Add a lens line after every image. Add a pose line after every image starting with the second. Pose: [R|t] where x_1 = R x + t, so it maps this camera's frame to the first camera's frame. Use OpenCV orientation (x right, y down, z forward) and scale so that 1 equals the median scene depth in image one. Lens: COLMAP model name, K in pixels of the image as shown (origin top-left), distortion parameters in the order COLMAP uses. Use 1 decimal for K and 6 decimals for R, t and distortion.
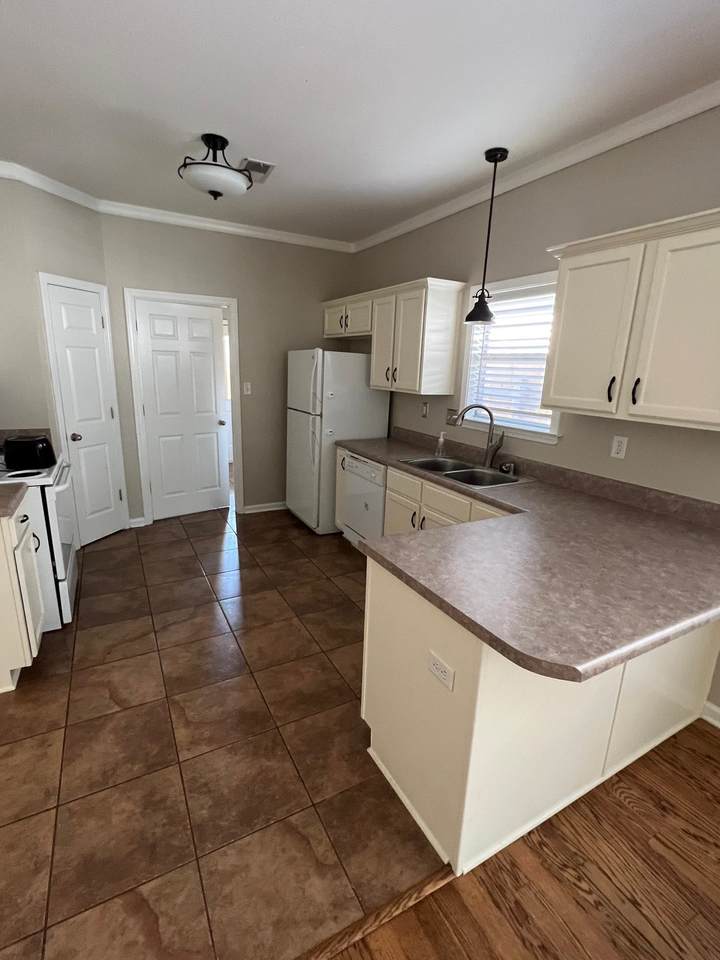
lens RADIAL K [[446.9, 0, 358.0], [0, 446.9, 484.5], [0, 0, 1]] dist [-0.003903, -0.000511]
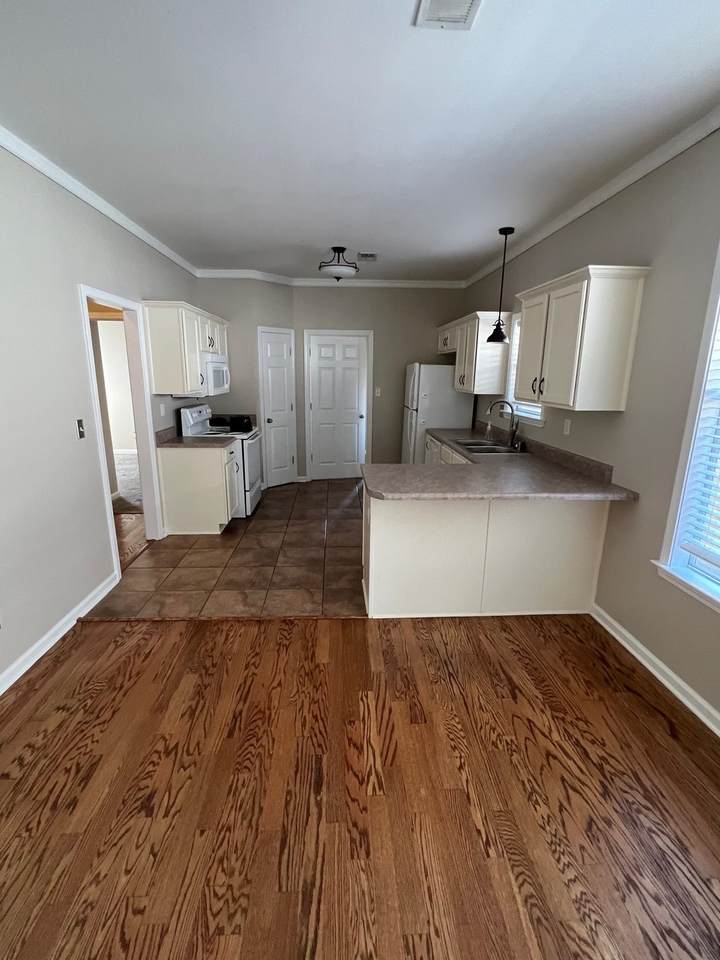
lens RADIAL K [[446.9, 0, 358.0], [0, 446.9, 484.5], [0, 0, 1]] dist [-0.003903, -0.000511]
pose [[0.901103, 0.080952, -0.425981, 0.466915], [-0.091403, 0.995806, -0.004111, 0.127461], [0.423862, 0.042641, 0.904723, -0.427784]]
